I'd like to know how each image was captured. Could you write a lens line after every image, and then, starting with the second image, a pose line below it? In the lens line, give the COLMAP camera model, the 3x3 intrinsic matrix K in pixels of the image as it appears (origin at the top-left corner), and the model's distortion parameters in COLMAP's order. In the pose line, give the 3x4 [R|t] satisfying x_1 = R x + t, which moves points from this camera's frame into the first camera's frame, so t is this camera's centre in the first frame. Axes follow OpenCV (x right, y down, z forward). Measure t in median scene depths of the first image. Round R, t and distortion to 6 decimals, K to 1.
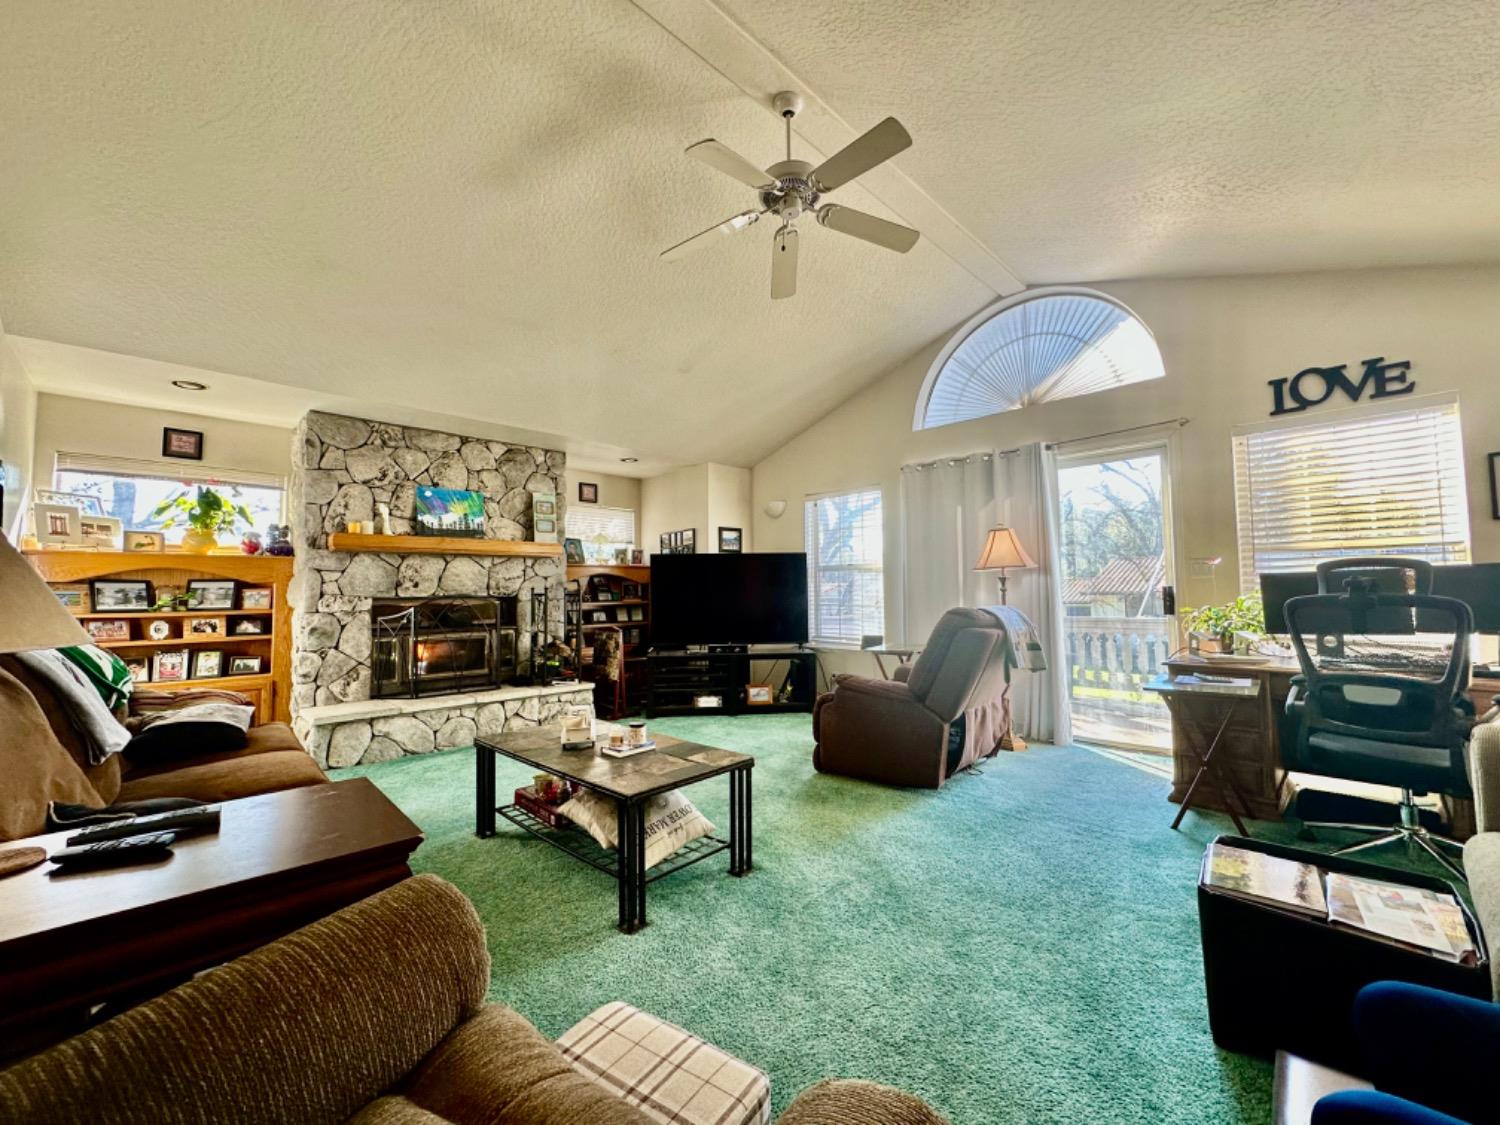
lens RADIAL K [[598.5, 0, 749.7], [0, 598.5, 559.8], [0, 0, 1]] dist [-0.004778, 0.001266]
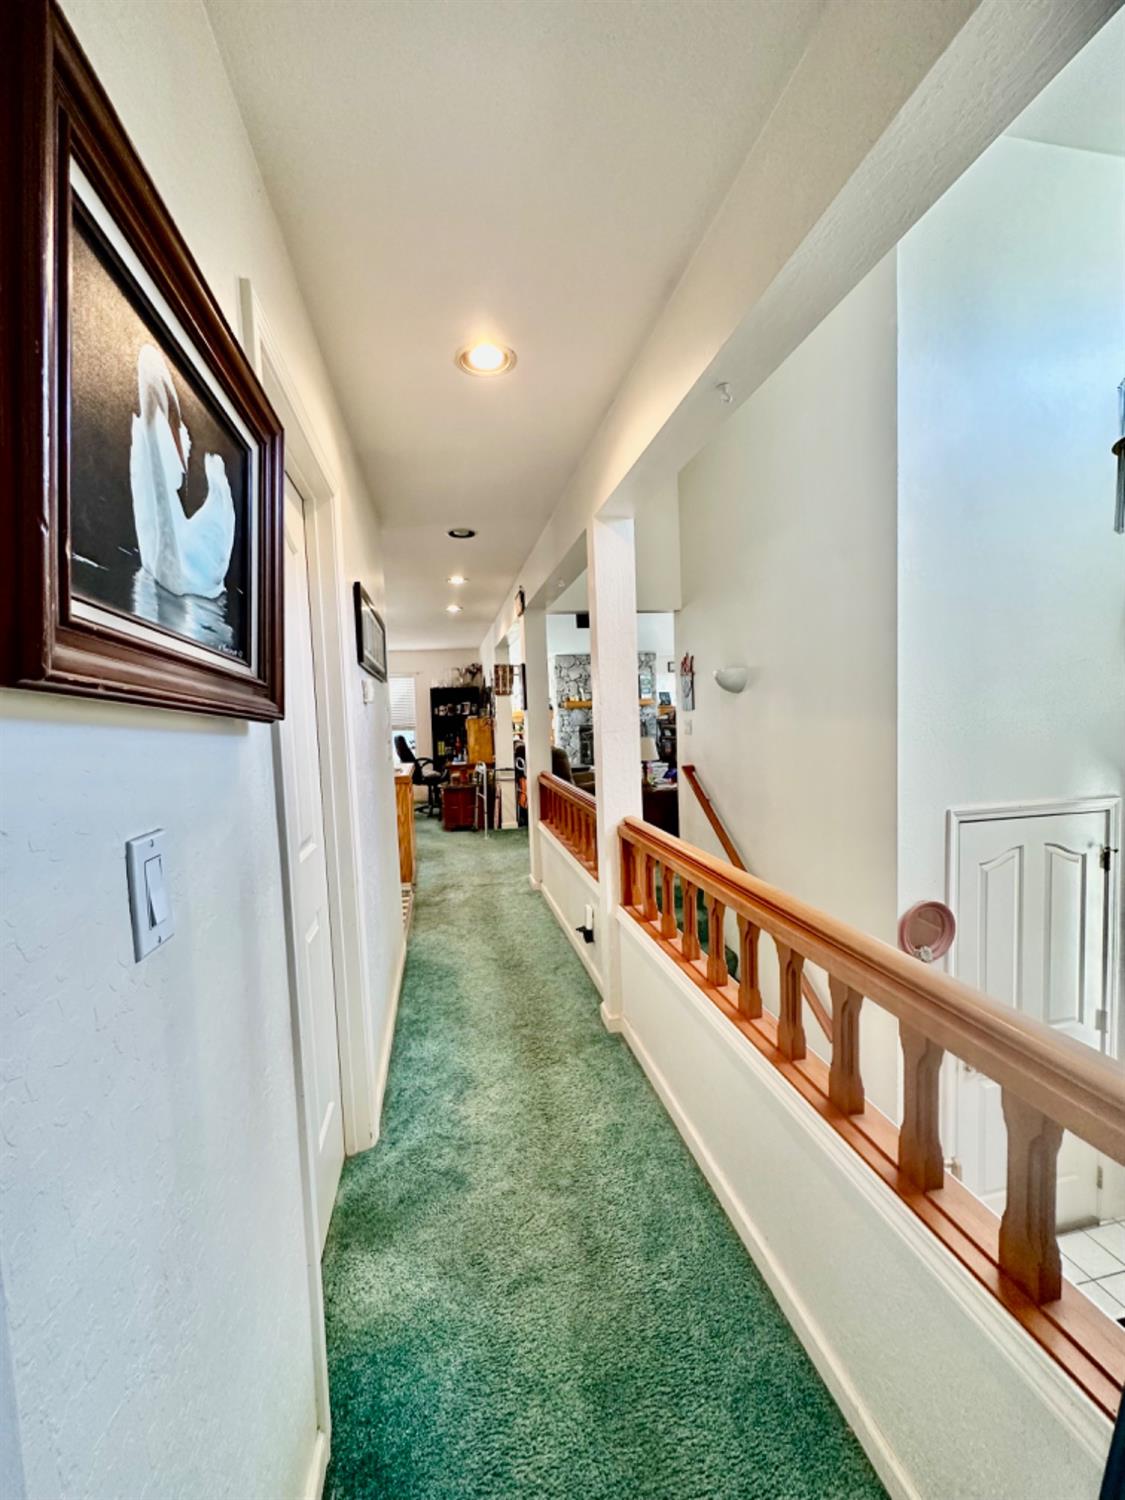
lens RADIAL K [[598.5, 0, 562.1], [0, 598.5, 751.1], [0, 0, 1]] dist [-0.004778, 0.001266]
pose [[0.840418, 0.013247, -0.541777, 0.647948], [0.055986, 0.992230, 0.111107, -0.109918], [0.539039, -0.123708, 0.833146, -1.107947]]
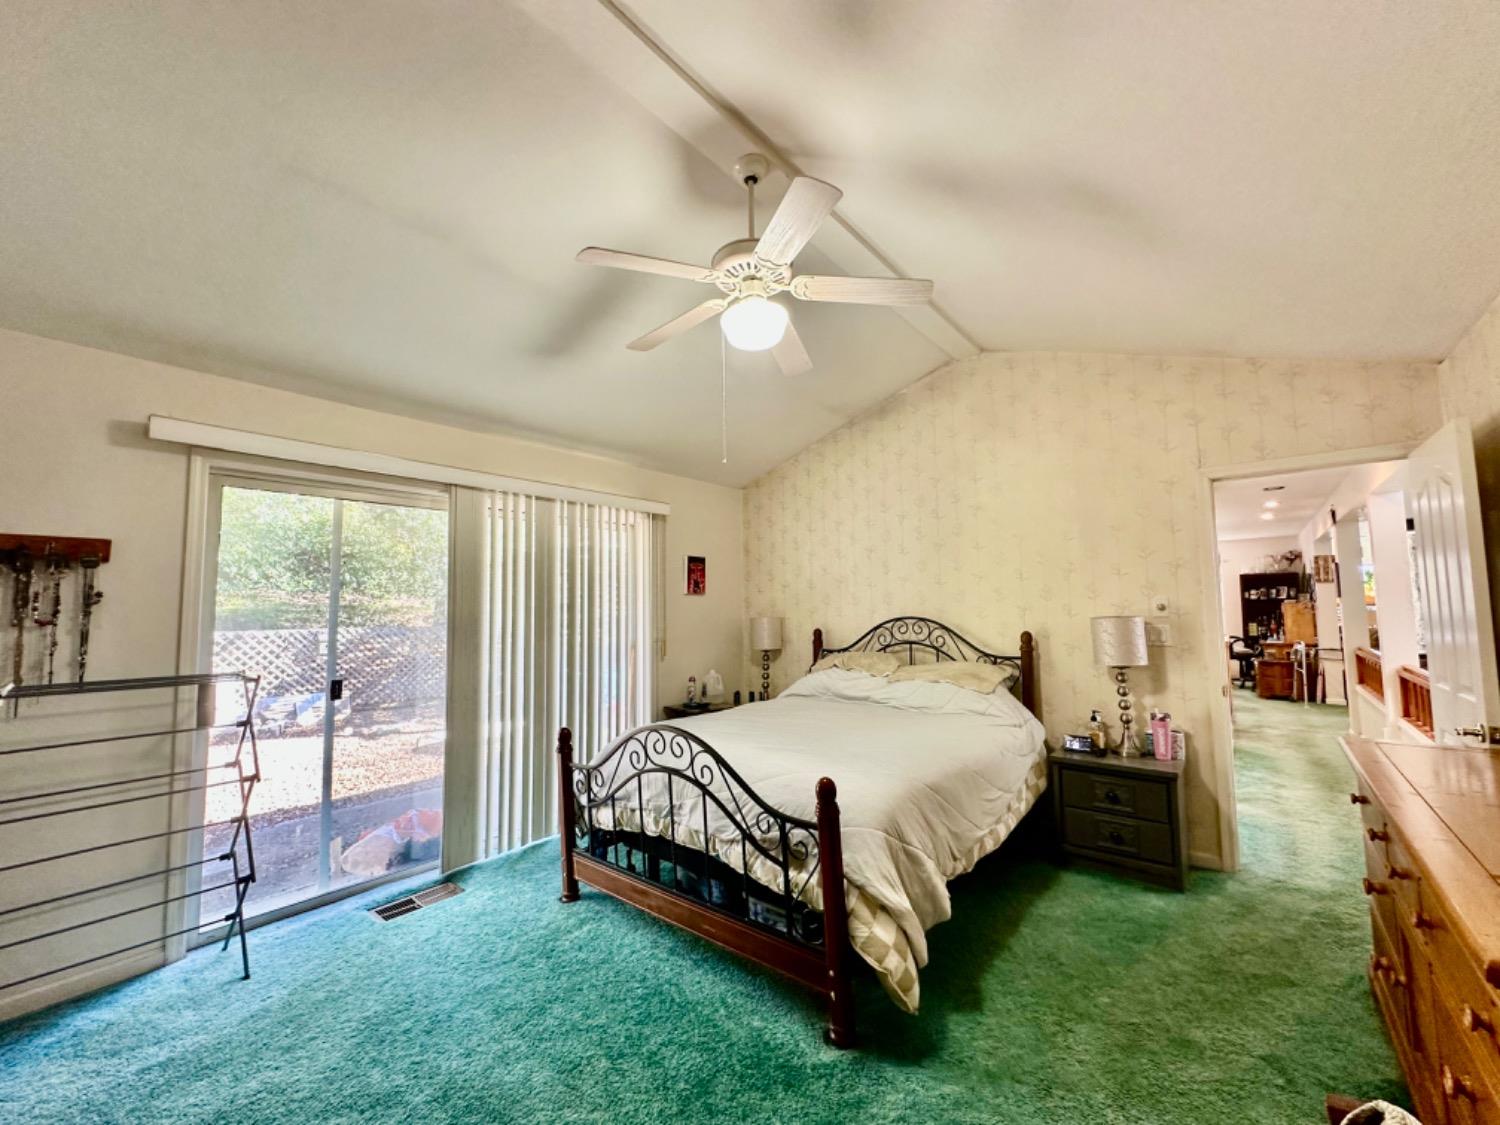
lens RADIAL K [[598.5, 0, 751.5], [0, 598.5, 563.5], [0, 0, 1]] dist [-0.004778, 0.001266]
pose [[0.109695, -0.062219, -0.992016, 2.005249], [0.063056, 0.996464, -0.055525, -0.214725], [0.991963, -0.056462, 0.113230, -2.582306]]
